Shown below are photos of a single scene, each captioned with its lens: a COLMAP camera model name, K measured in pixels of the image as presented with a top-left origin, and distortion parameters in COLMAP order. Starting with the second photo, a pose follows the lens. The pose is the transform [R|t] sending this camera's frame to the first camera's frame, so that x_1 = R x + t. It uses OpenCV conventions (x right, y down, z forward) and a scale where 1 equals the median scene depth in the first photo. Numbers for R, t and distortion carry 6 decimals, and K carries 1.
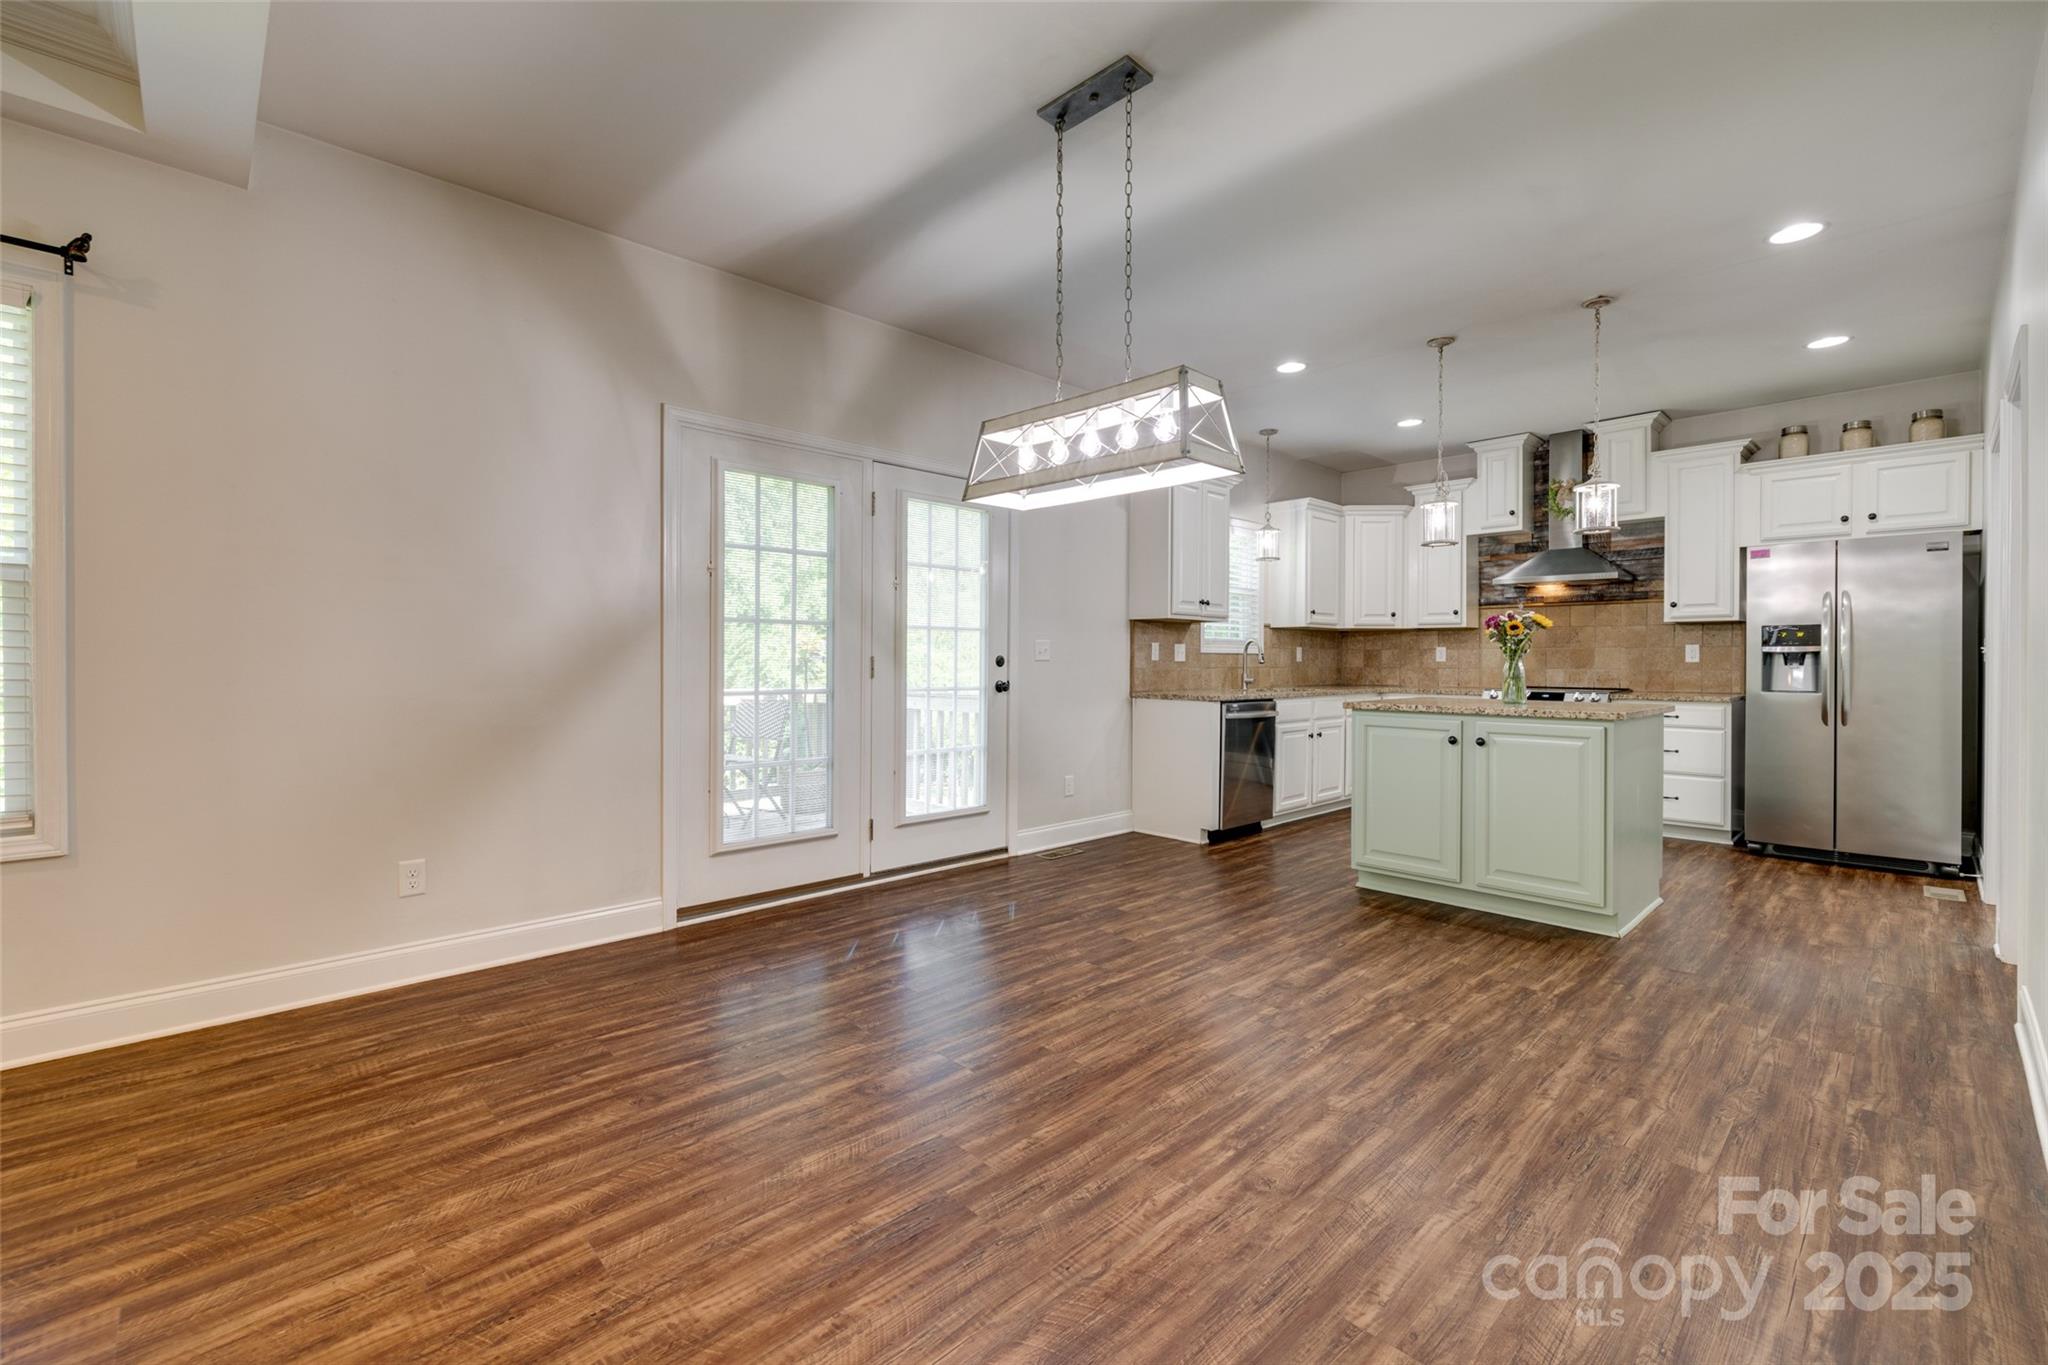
lens RADIAL K [[862.9, 0, 1014.3], [0, 862.9, 663.9], [0, 0, 1]] dist [-0.035459, -0.000046]
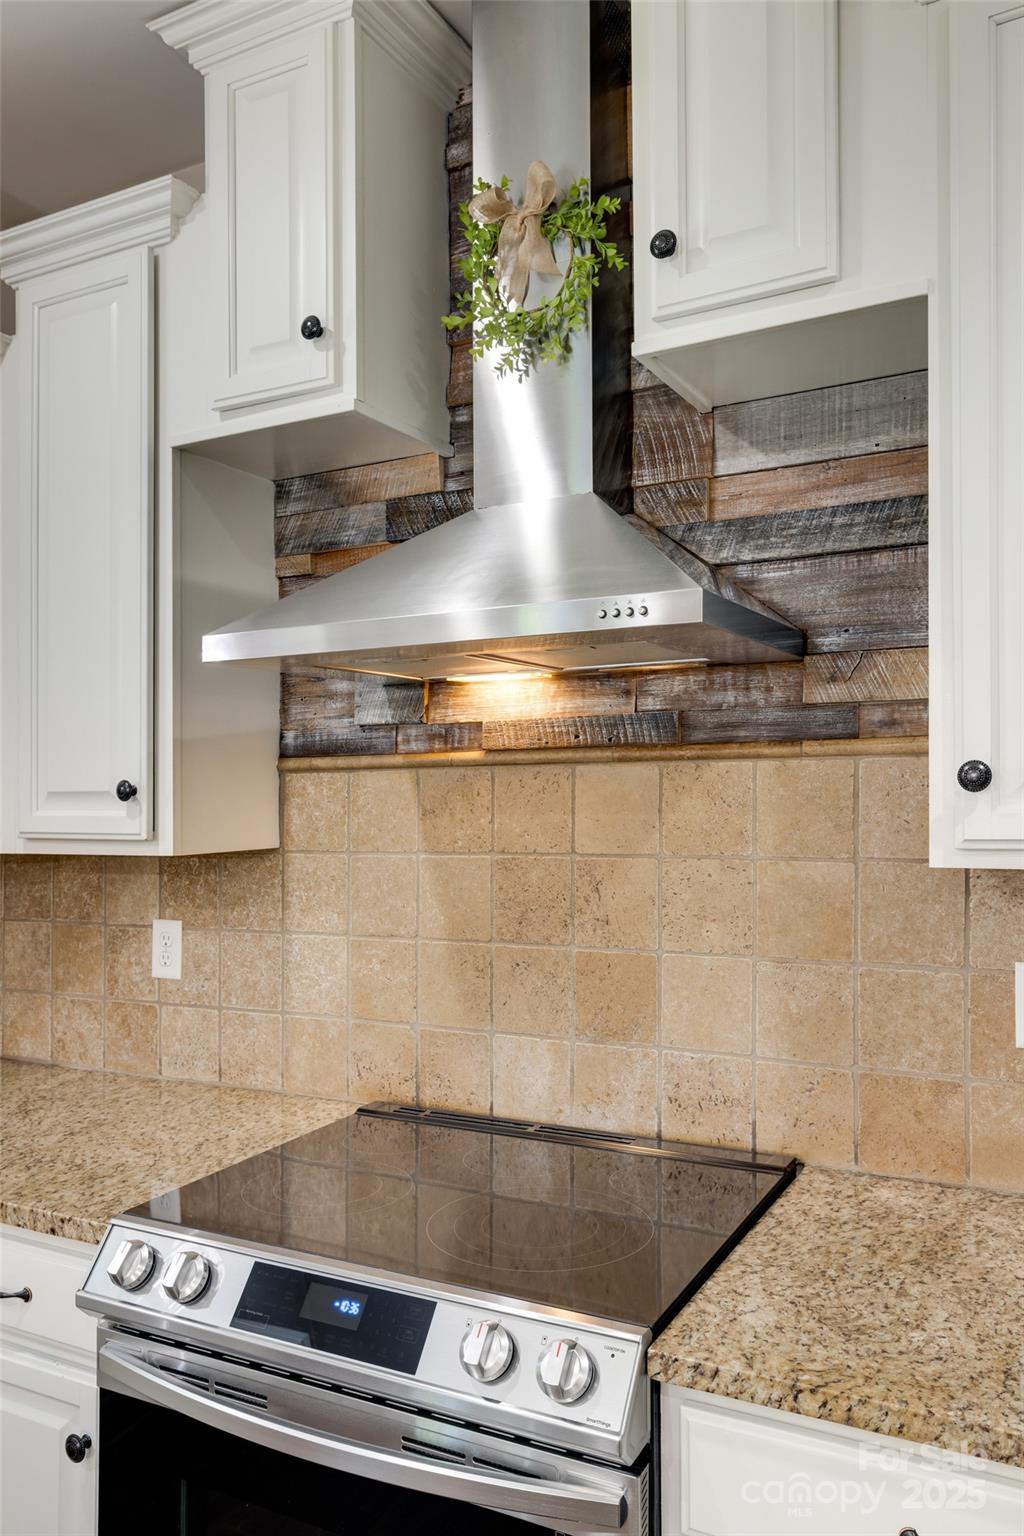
lens RADIAL K [[1197.1, 0, 564.1], [0, 1197.1, 784.8], [0, 0, 1]] dist [0.005079, -0.001255]
pose [[0.957746, -0.001204, 0.287614, 0.593718], [0.007876, 0.999726, -0.022043, -0.059092], [-0.287509, 0.023377, 0.957493, 0.734934]]
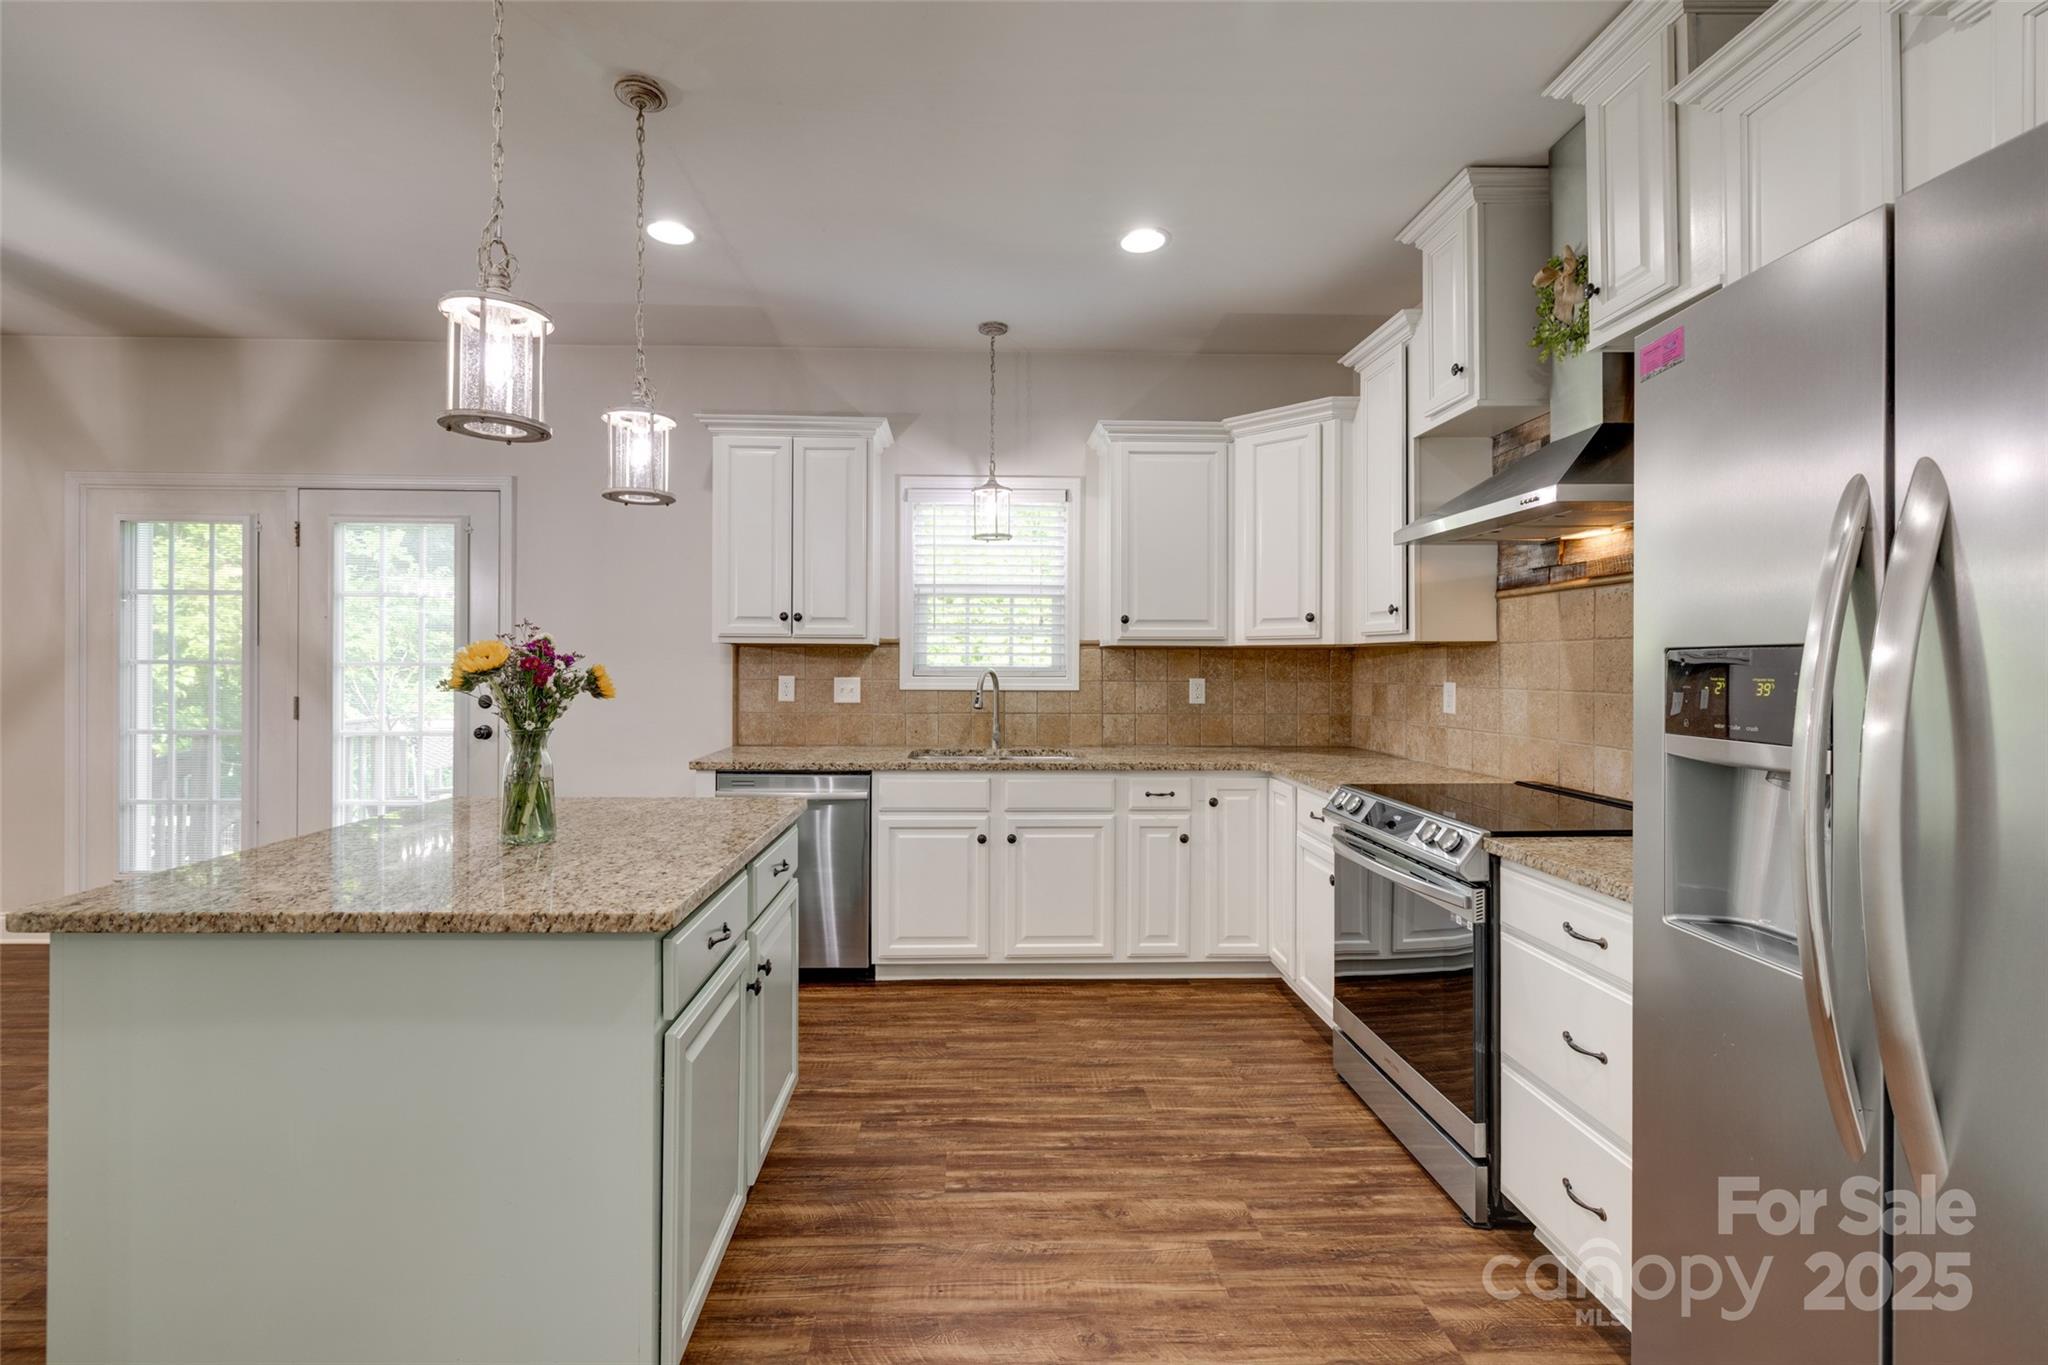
lens RADIAL K [[911.8, 0, 1022.4], [0, 911.8, 654.4], [0, 0, 1]] dist [-0.002616, -0.000195]
pose [[0.743243, -0.005524, -0.668999, 0.766767], [-0.005365, 0.999885, -0.014216, -0.031075], [0.669000, 0.014155, 0.743128, 0.554744]]
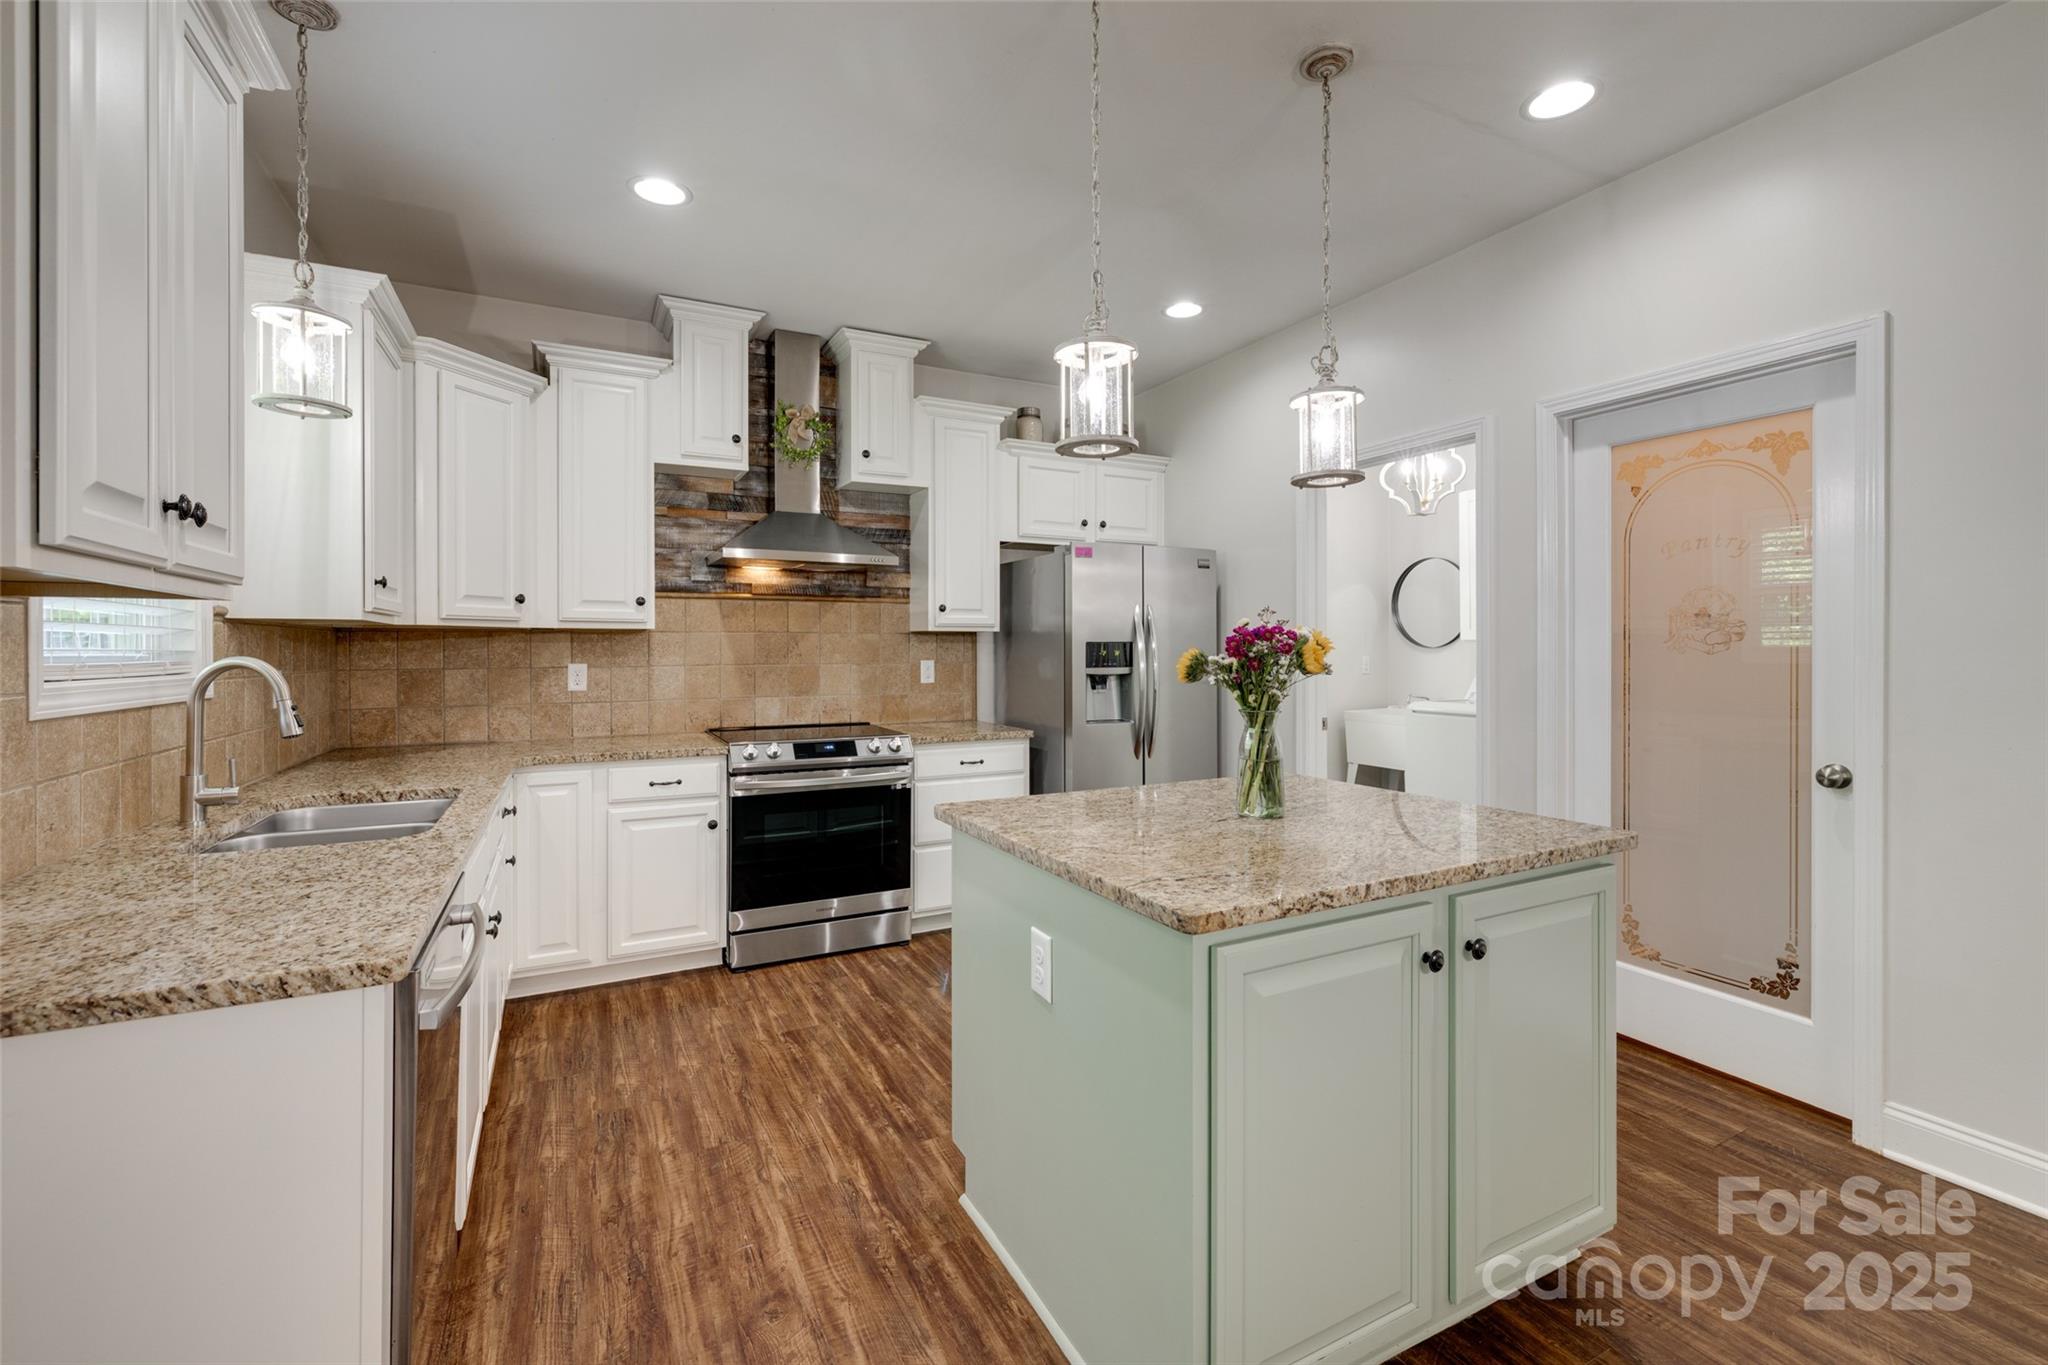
lens RADIAL K [[873.9, 0, 1028.0], [0, 873.9, 645.9], [0, 0, 1]] dist [0.001216, 0.000060]
pose [[0.269161, 0.001712, 0.963094, 0.057029], [0.005619, 0.999979, -0.003348, -0.032057], [-0.963079, 0.006313, 0.269146, 0.678604]]
